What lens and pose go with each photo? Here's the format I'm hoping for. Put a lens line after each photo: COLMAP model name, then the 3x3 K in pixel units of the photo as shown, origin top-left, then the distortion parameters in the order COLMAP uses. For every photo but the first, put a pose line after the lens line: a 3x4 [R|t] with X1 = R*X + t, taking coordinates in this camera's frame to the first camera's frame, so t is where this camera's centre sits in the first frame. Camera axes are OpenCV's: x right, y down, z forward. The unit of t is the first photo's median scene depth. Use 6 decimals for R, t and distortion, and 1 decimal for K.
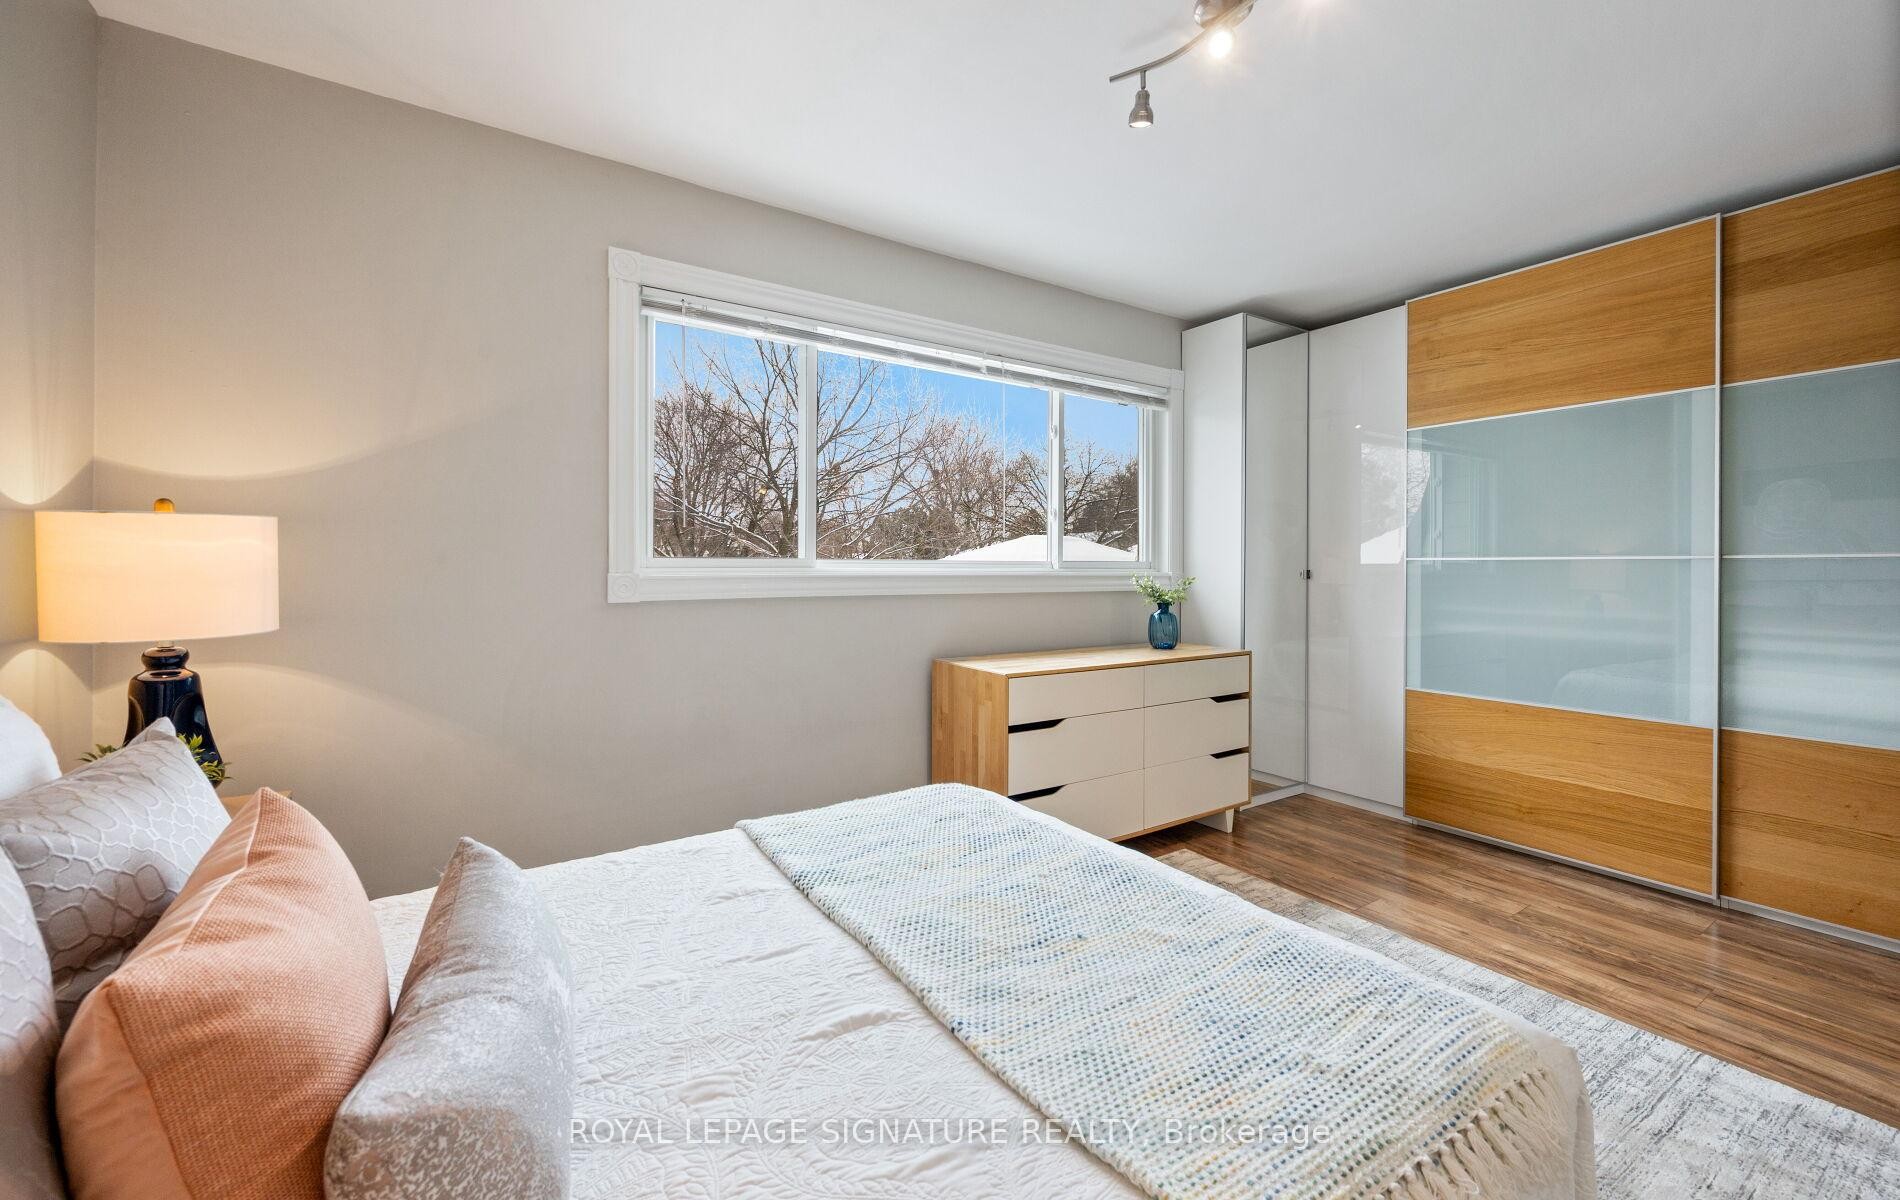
lens RADIAL K [[760.1, 0, 956.1], [0, 760.1, 571.5], [0, 0, 1]] dist [-0.002896, 0.000228]
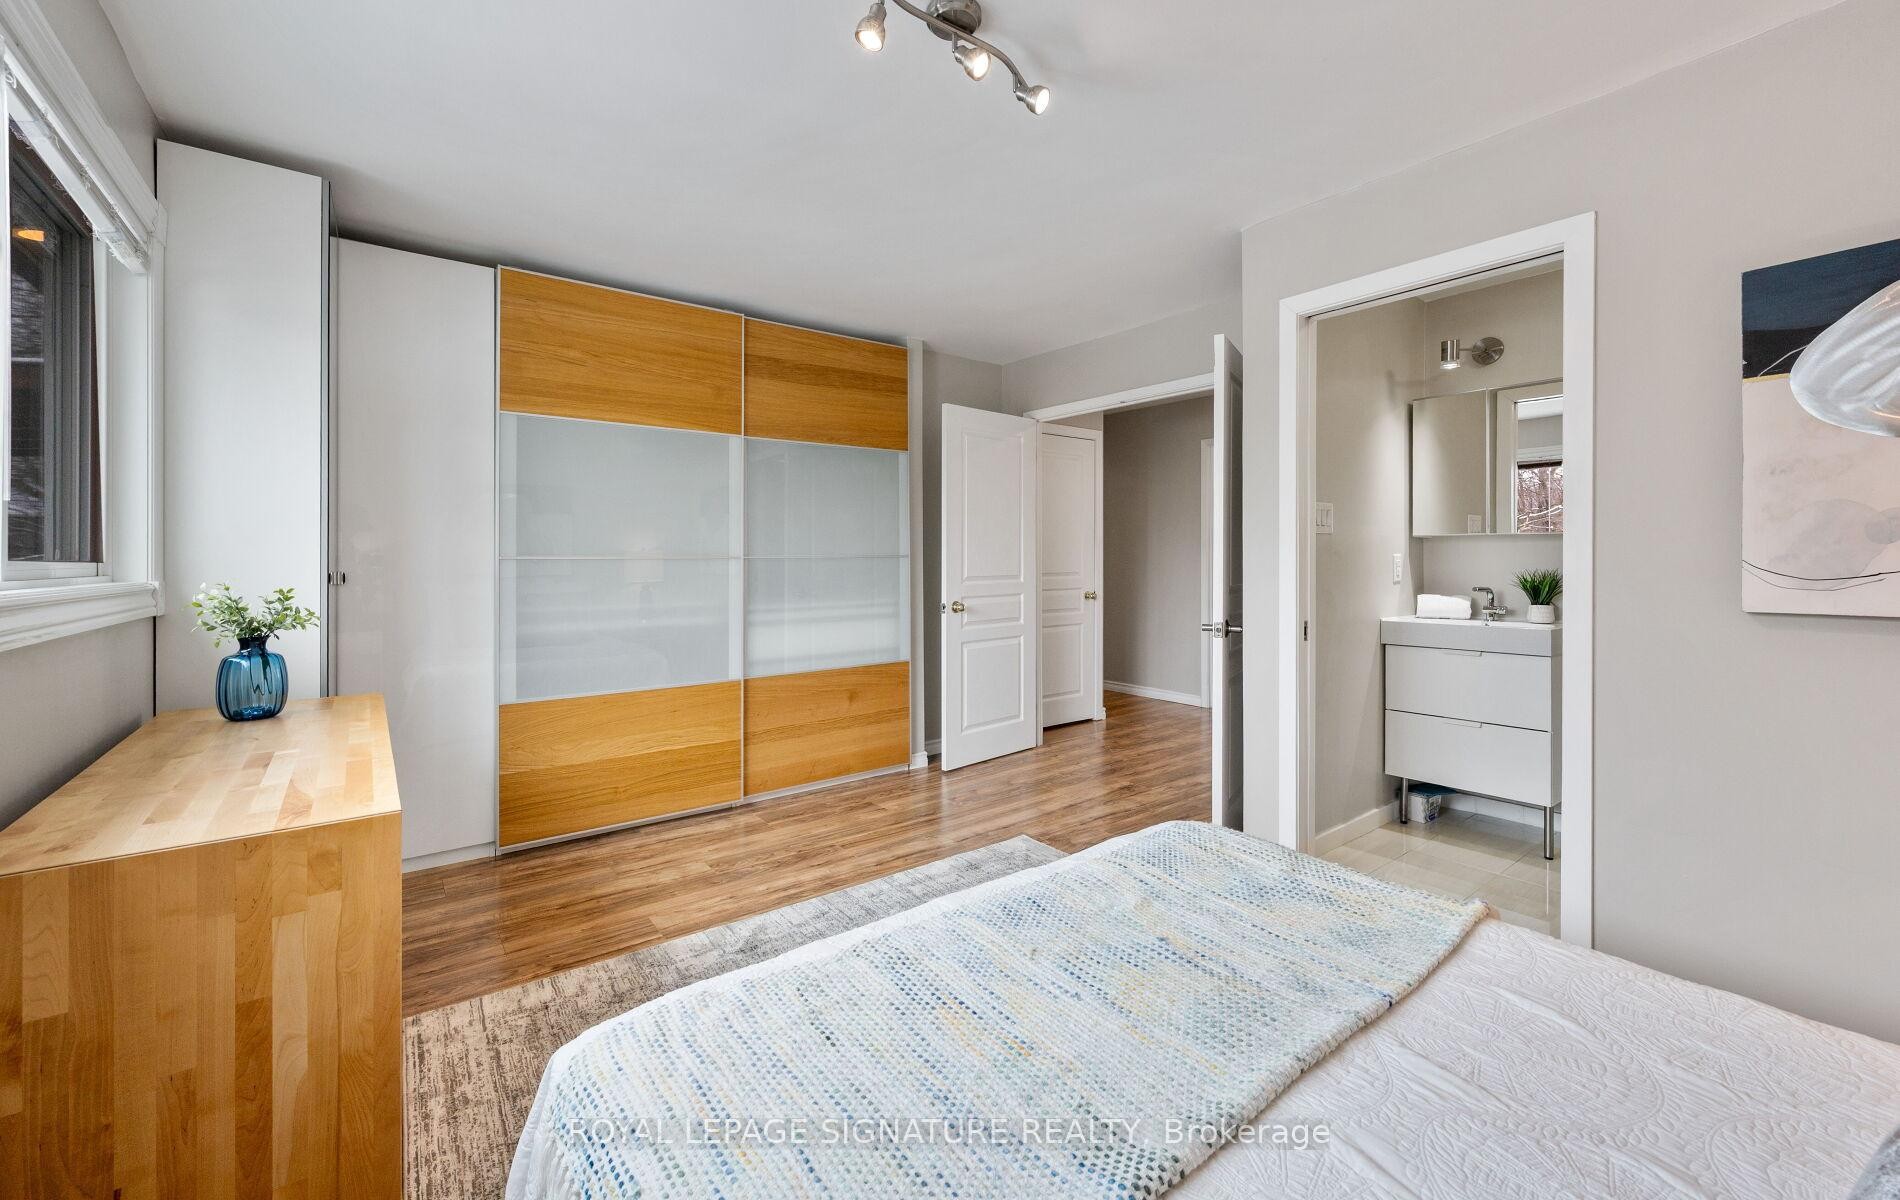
lens RADIAL K [[760.1, 0, 958.3], [0, 760.1, 556.0], [0, 0, 1]] dist [-0.002896, 0.000228]
pose [[-0.079015, 0.000840, 0.996873, -0.433263], [0.007471, 0.999972, -0.000251, -0.017885], [-0.996845, 0.007428, -0.079019, 0.707175]]
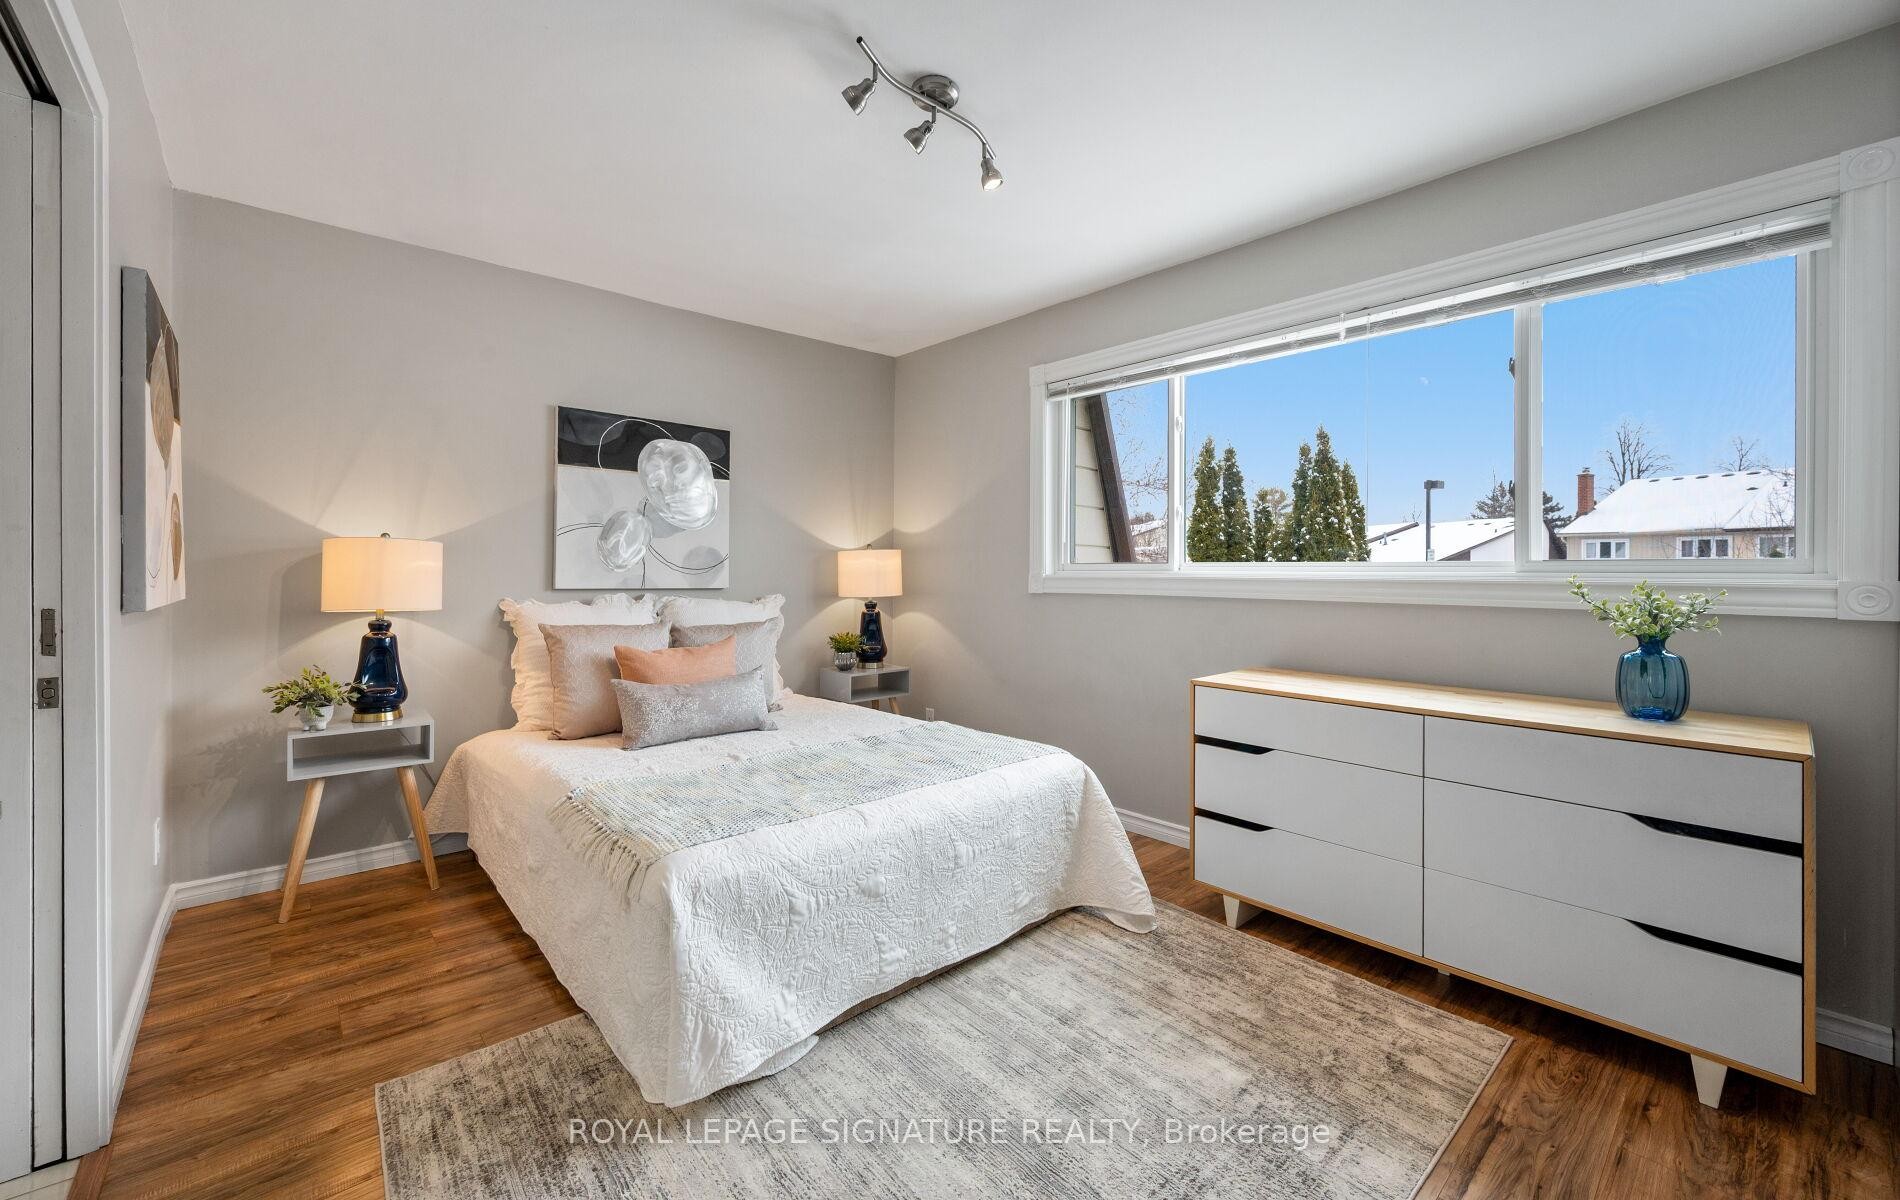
lens RADIAL K [[760.1, 0, 946.0], [0, 760.1, 570.2], [0, 0, 1]] dist [-0.002896, 0.000228]
pose [[0.139357, -0.002277, -0.990240, 1.003036], [-0.007017, 0.999970, -0.003287, 0.000923], [0.990217, 0.007406, 0.139337, 0.563521]]
